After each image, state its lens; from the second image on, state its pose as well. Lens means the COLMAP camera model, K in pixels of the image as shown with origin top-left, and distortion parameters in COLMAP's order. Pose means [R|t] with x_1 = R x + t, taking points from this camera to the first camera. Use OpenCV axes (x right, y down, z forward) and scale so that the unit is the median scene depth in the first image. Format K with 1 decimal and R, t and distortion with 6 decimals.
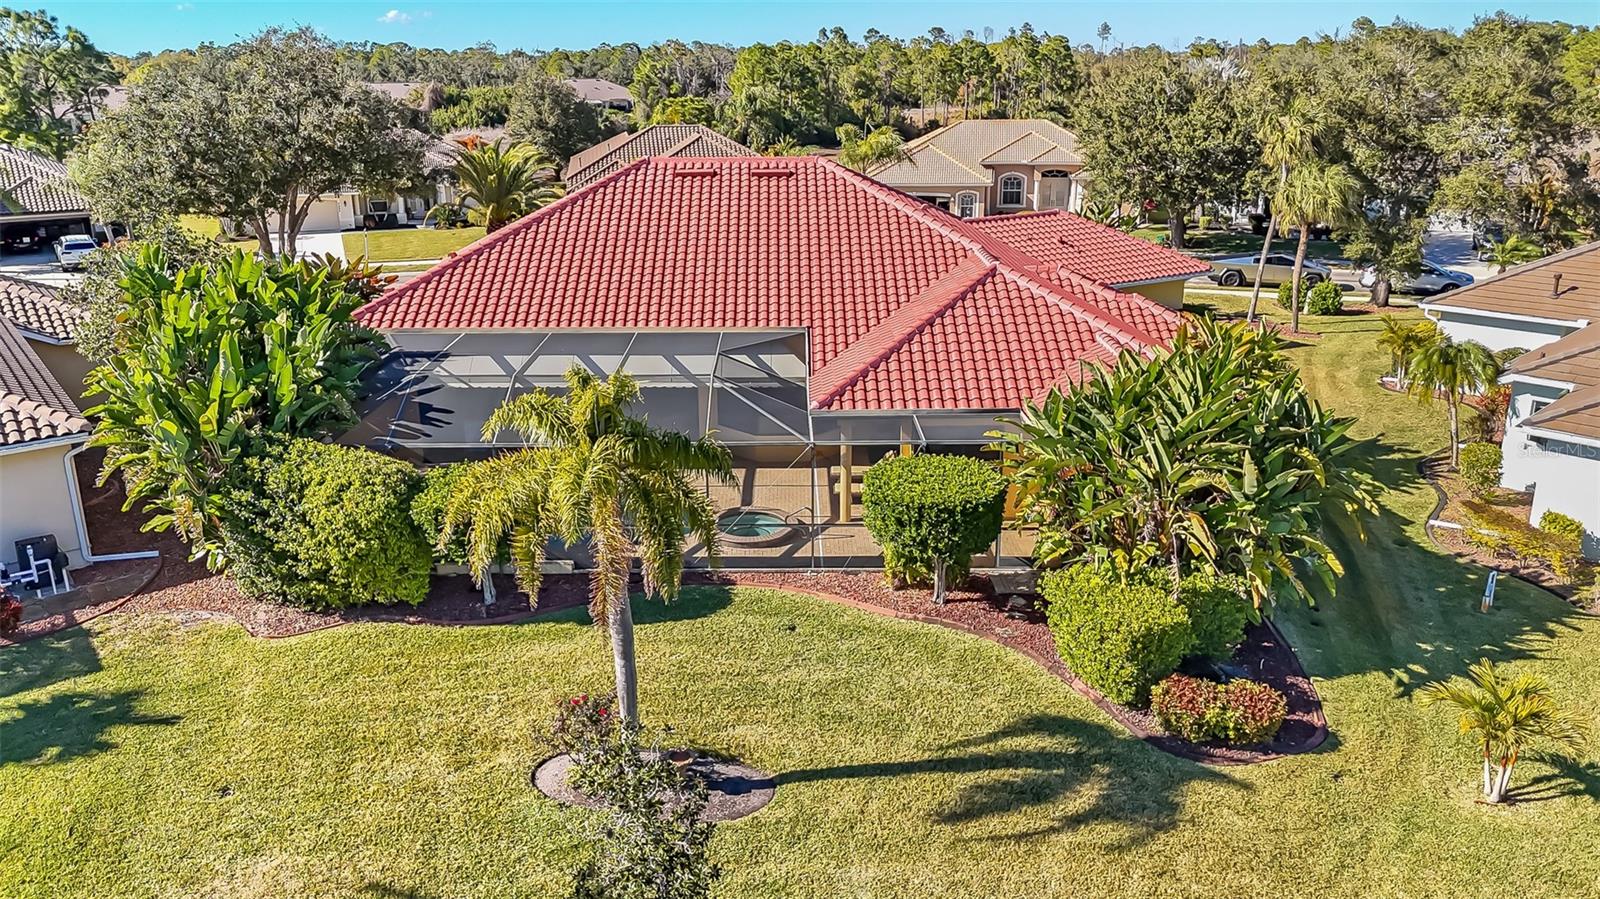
lens RADIAL K [[1294.0, 0, 800.0], [0, 1294.0, 449.5], [0, 0, 1]] dist [0.067090, -0.078281]
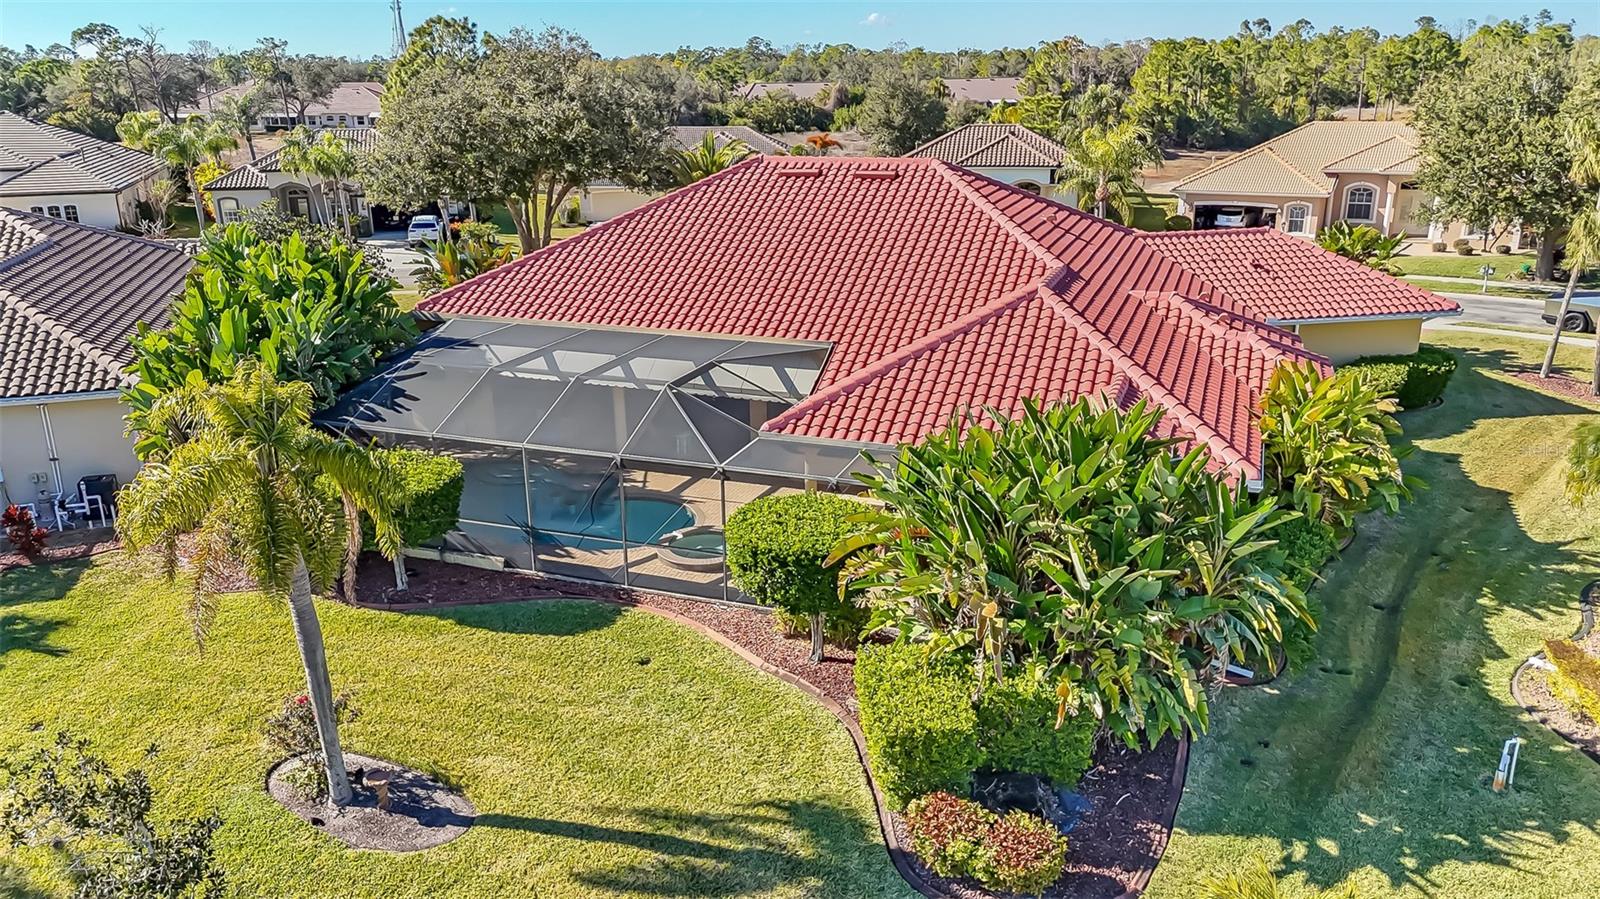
lens RADIAL K [[1289.2, 0, 759.1], [0, 1289.2, 453.3], [0, 0, 1]] dist [0.052962, -0.008339]
pose [[0.929133, 0.104814, -0.354578, 0.118857], [-0.103289, 0.994379, 0.023283, -0.012785], [0.355025, 0.014991, 0.934736, 0.048226]]
